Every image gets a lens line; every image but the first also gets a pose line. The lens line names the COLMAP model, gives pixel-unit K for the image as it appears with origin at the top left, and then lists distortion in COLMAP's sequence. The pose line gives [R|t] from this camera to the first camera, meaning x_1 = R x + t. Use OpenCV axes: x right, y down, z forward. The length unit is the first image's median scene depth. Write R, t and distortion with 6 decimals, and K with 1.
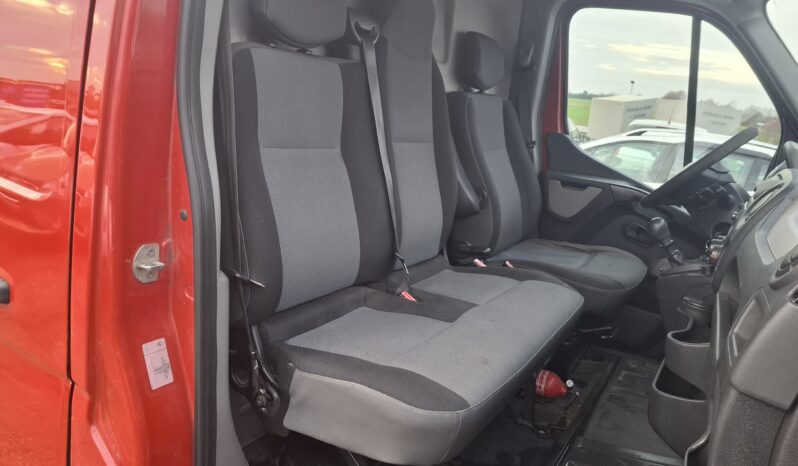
lens RADIAL K [[550.4, 0, 399.0], [0, 550.4, 233.0], [0, 0, 1]] dist [0.061727, -0.001316]
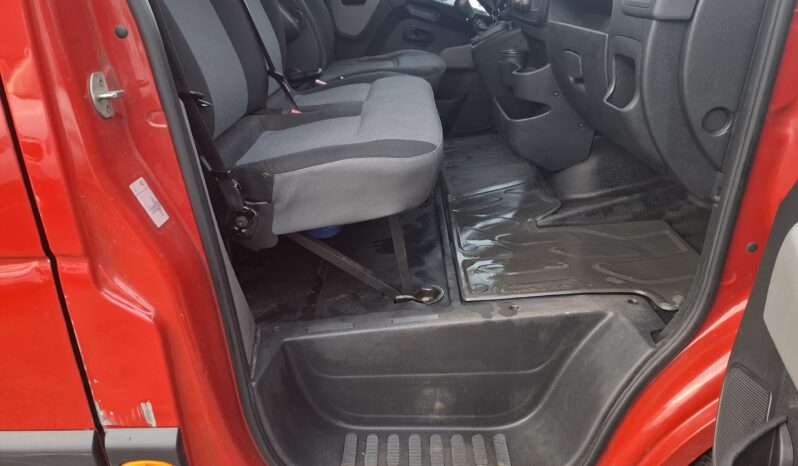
lens RADIAL K [[550.4, 0, 399.0], [0, 550.4, 233.0], [0, 0, 1]] dist [0.061727, -0.001316]
pose [[0.846528, -0.355451, 0.396288, -0.412404], [0.259295, 0.925461, 0.276202, 0.114030], [-0.464926, -0.131057, 0.875596, -0.032413]]
